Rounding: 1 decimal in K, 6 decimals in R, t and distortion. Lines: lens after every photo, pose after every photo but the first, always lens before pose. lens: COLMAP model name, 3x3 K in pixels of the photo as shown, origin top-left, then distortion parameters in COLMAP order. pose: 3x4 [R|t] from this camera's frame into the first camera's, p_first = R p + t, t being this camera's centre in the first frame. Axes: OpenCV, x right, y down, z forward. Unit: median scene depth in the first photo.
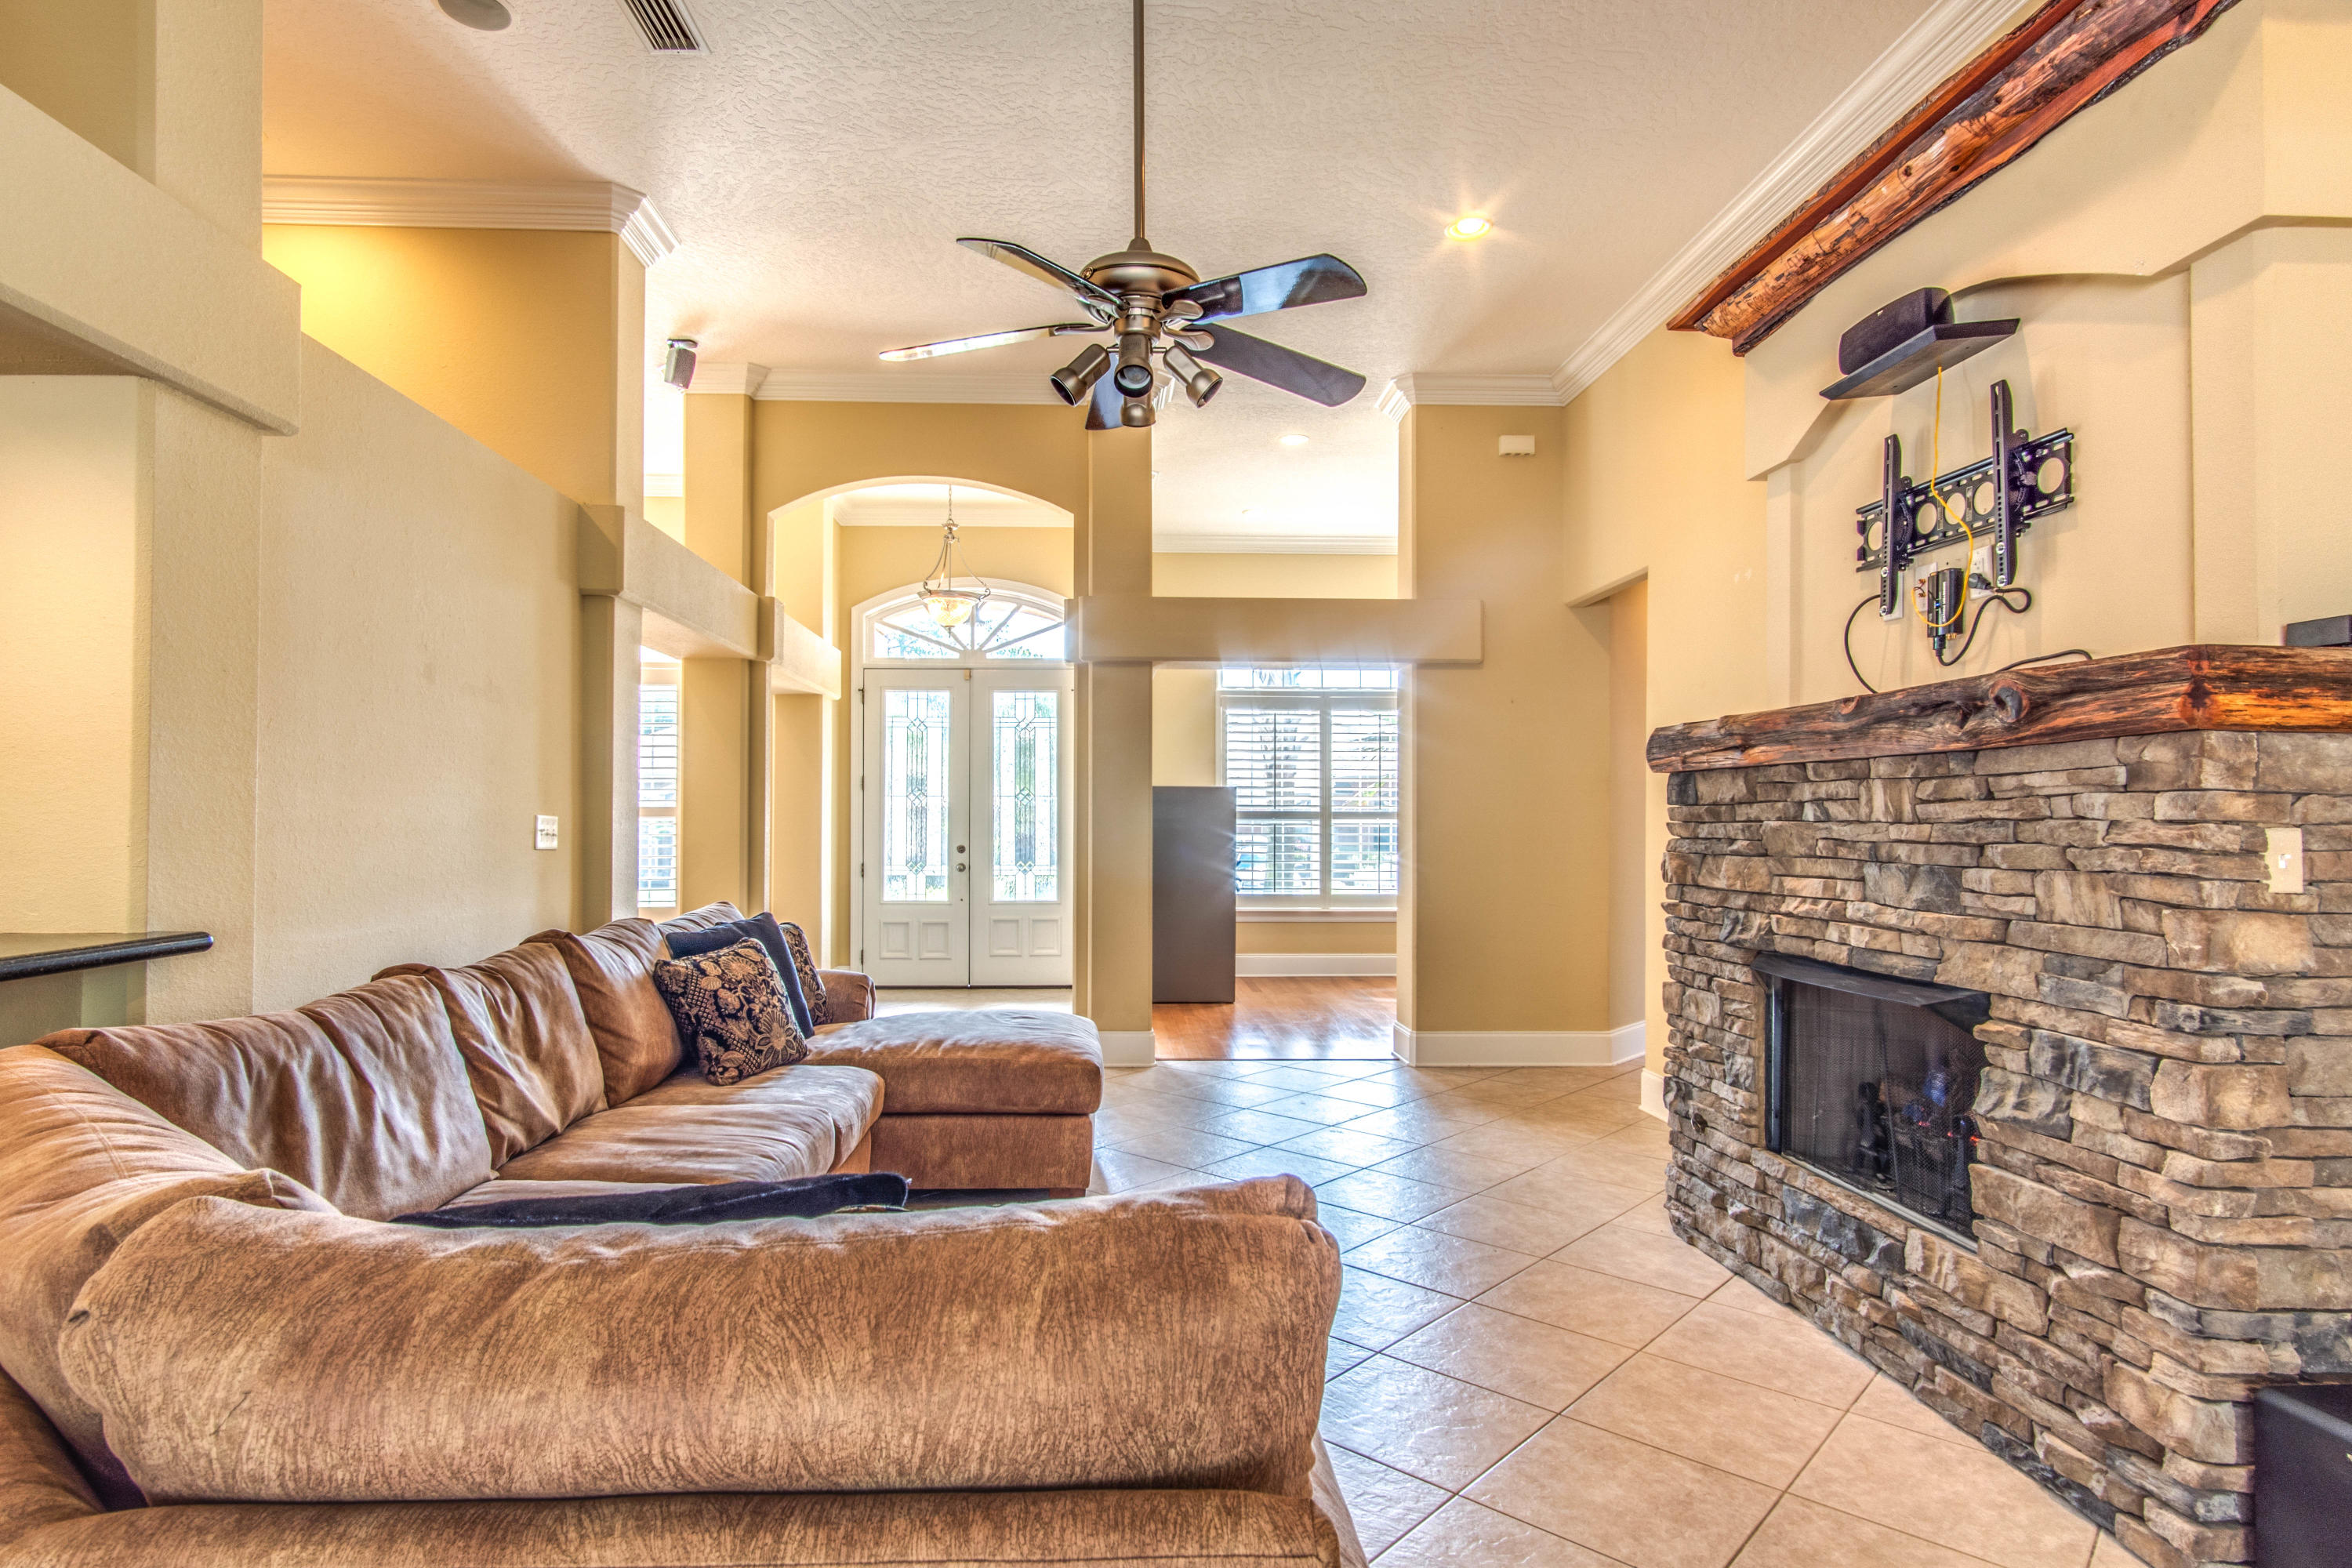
lens RADIAL K [[1256.9, 0, 1144.6], [0, 1256.9, 801.0], [0, 0, 1]] dist [0.006075, 0.000729]
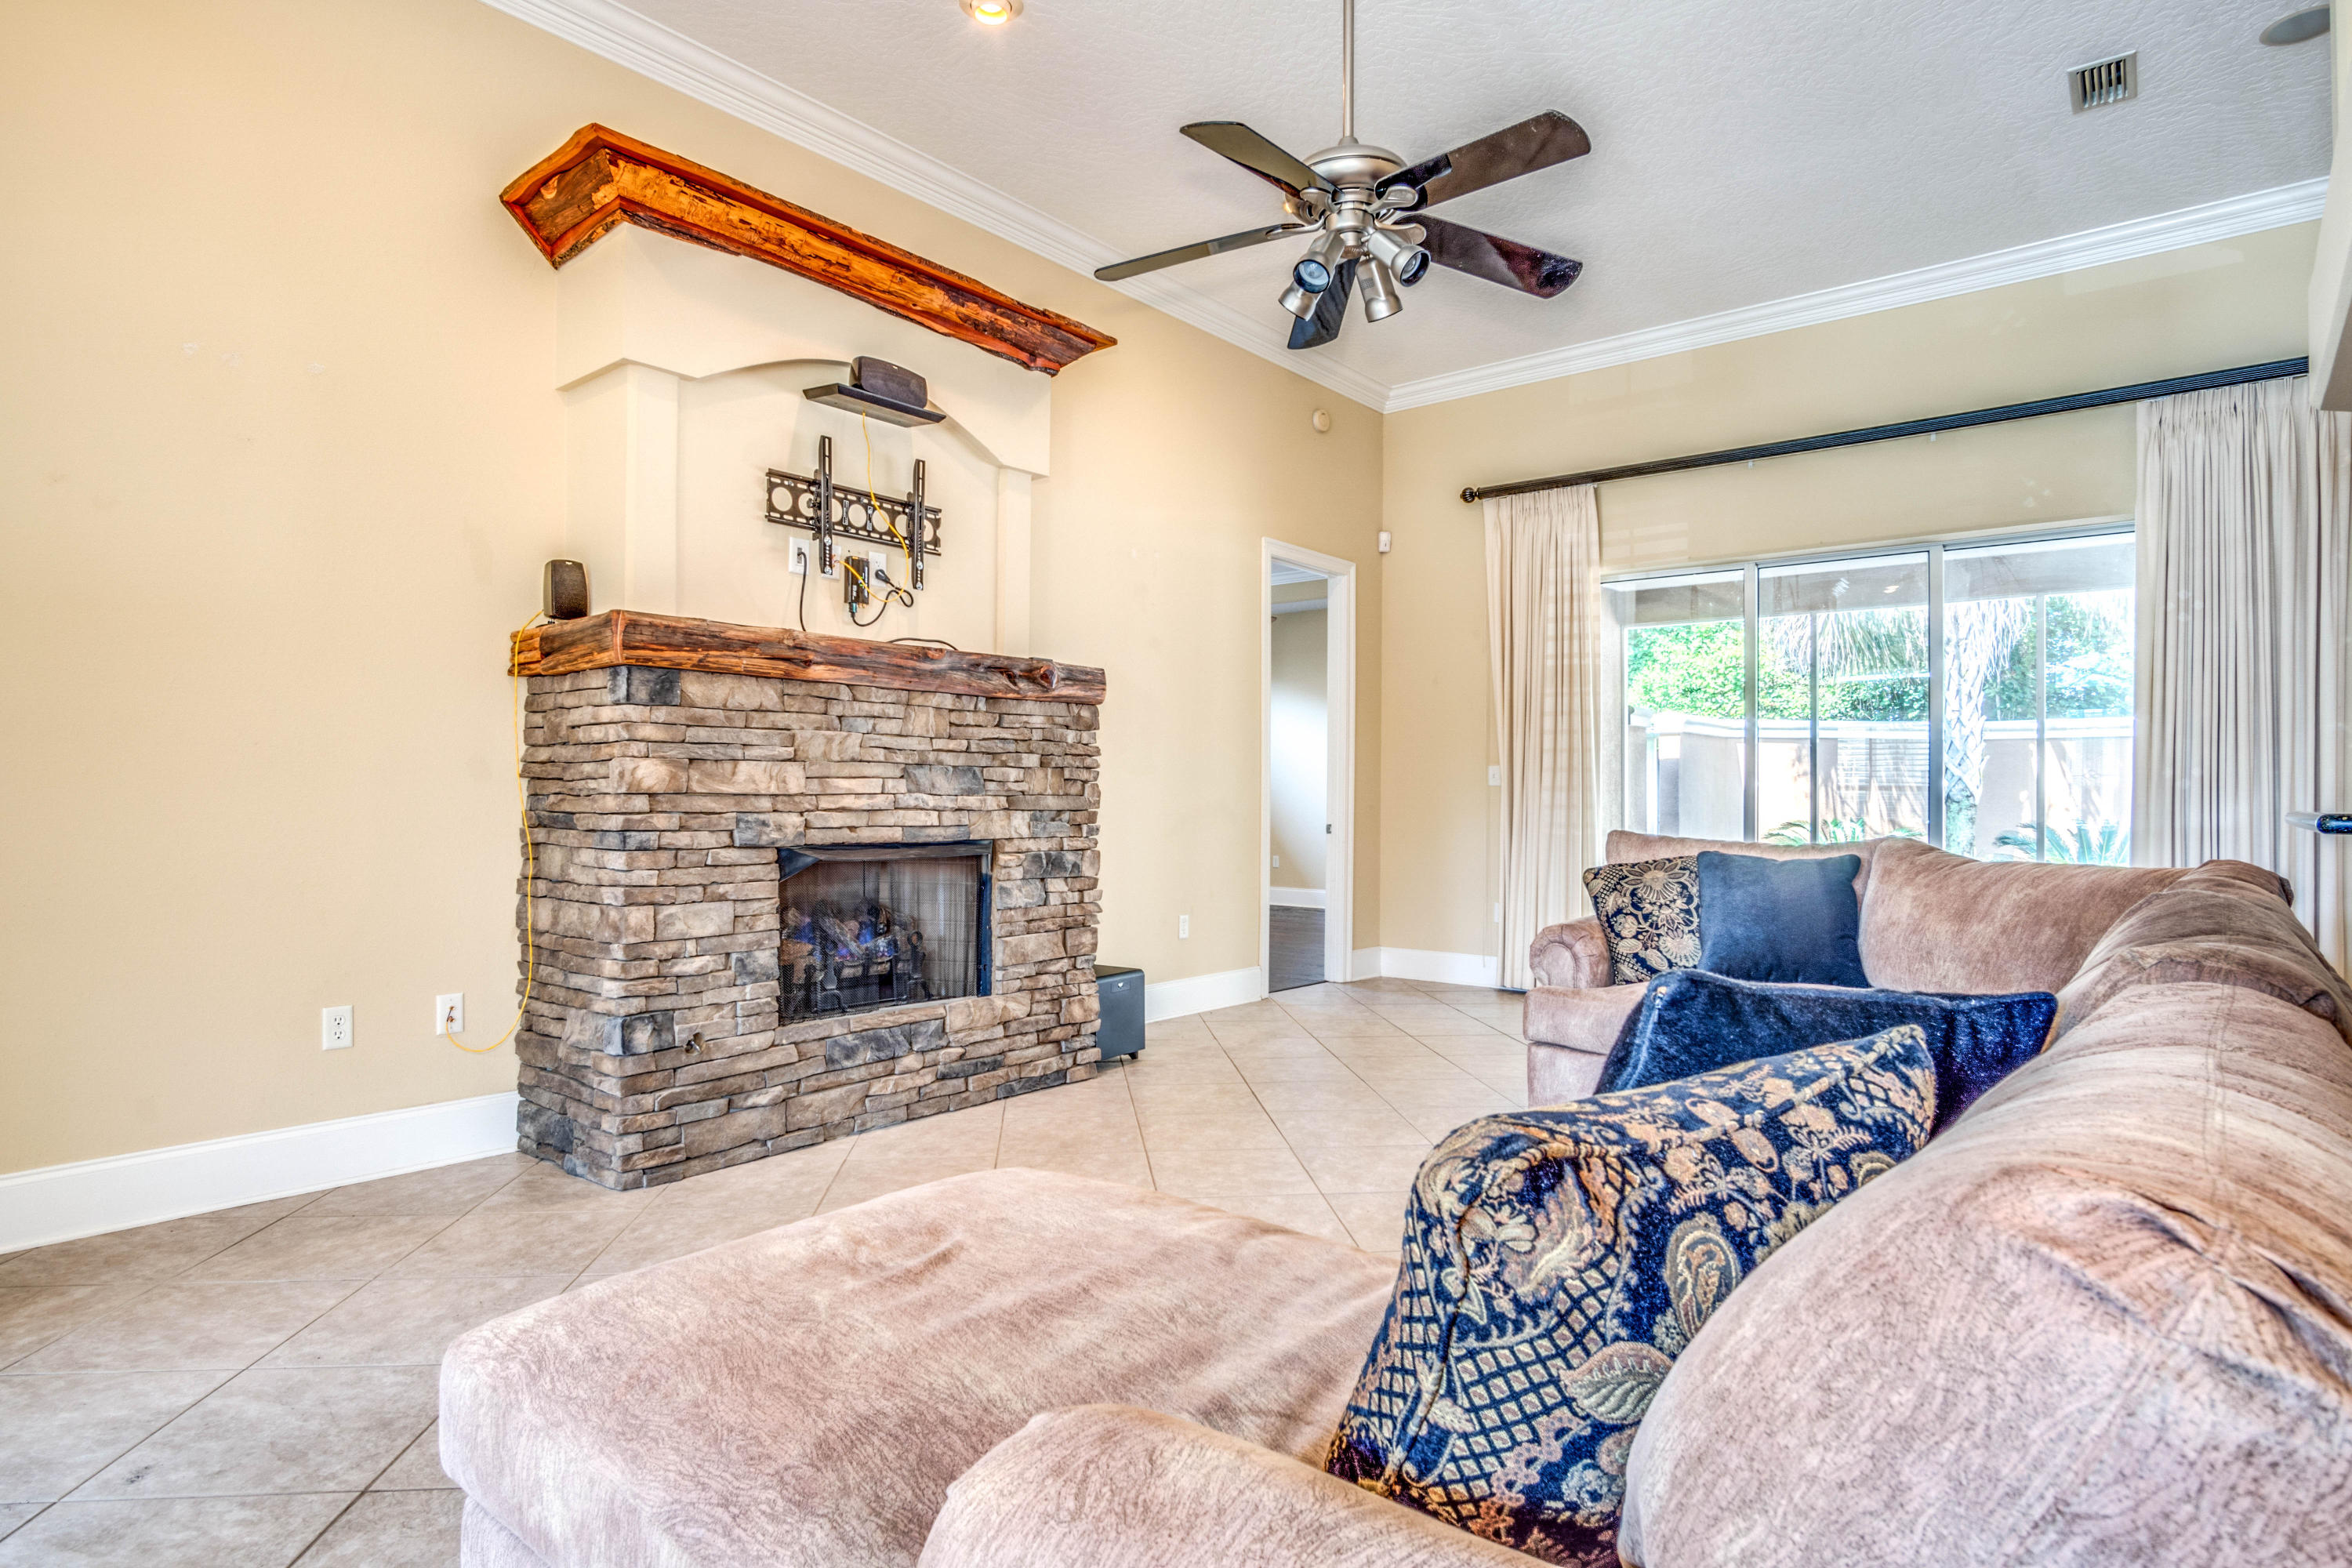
lens RADIAL K [[1268.1, 0, 1184.9], [0, 1268.1, 791.6], [0, 0, 1]] dist [-0.027247, 0.000360]
pose [[-0.743833, -0.002997, 0.668359, -0.576251], [-0.017191, 0.999745, -0.014649, 0.091719], [-0.668145, -0.022387, -0.743695, 1.801563]]
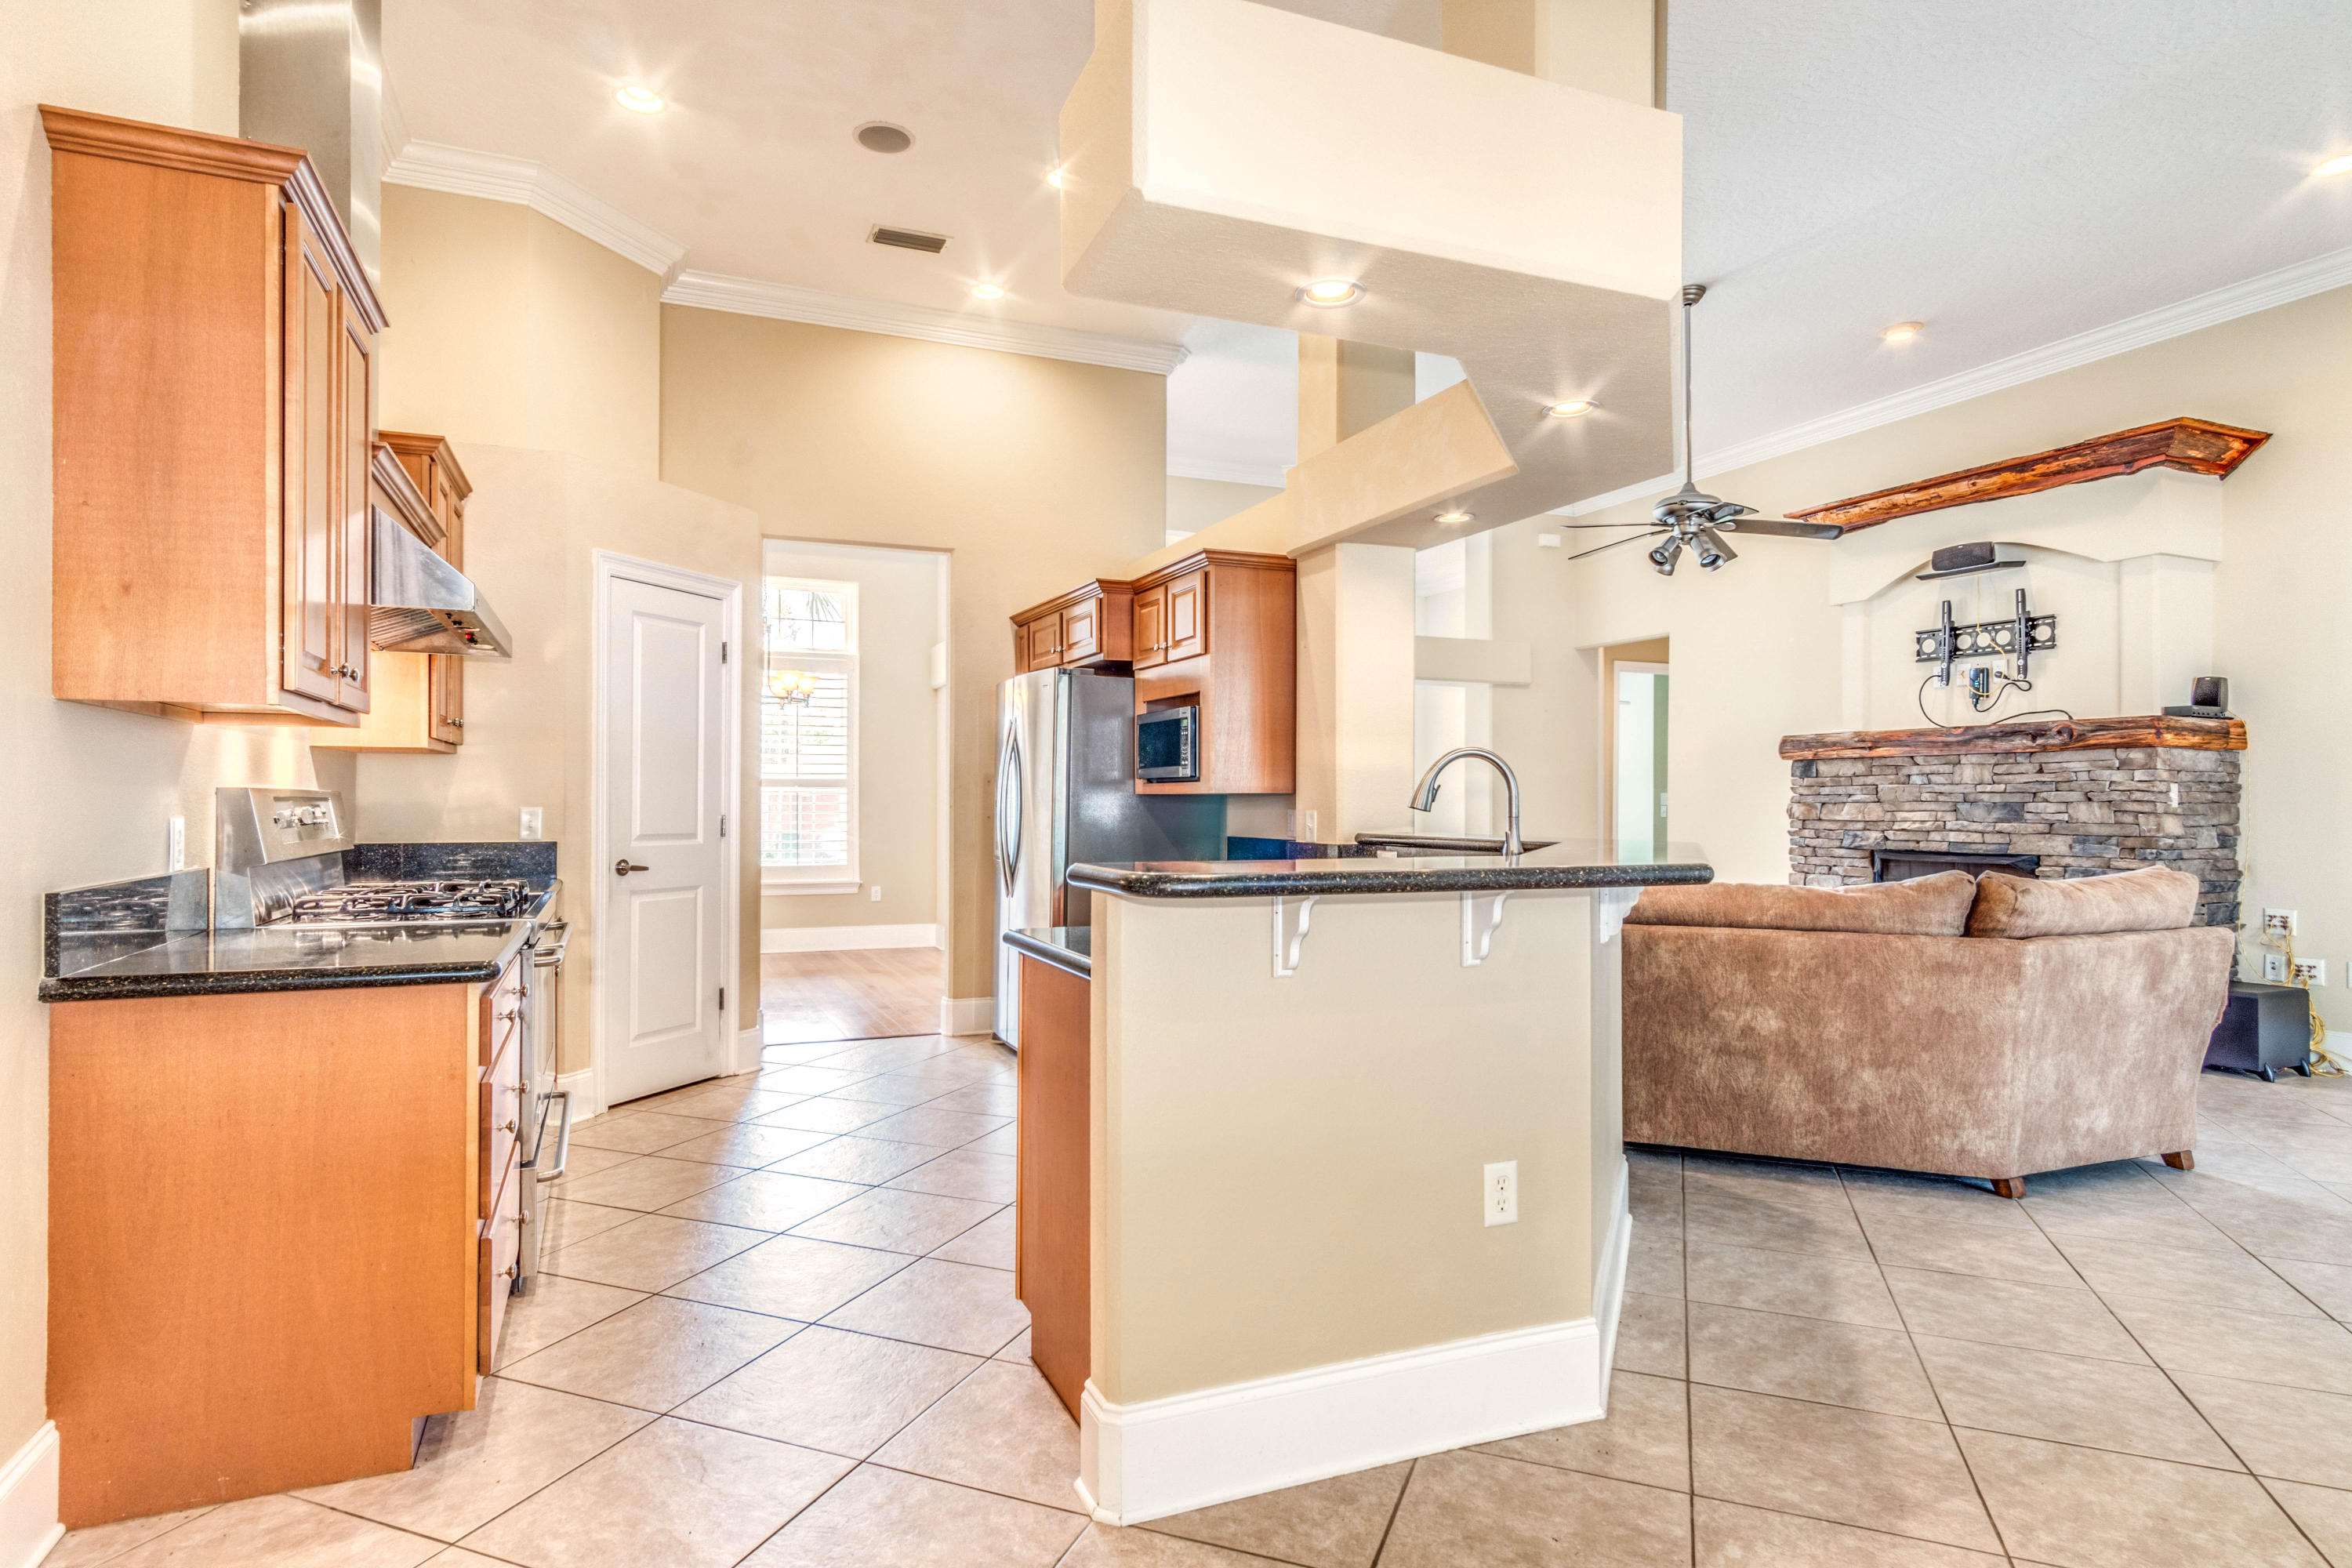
lens RADIAL K [[1255.0, 0, 1163.9], [0, 1255.0, 788.2], [0, 0, 1]] dist [0.007318, 0.001543]
pose [[0.935166, 0.004024, 0.354188, -1.437025], [-0.005408, 0.999981, 0.002918, 0.024458], [-0.354169, -0.004644, 0.935170, -0.524948]]
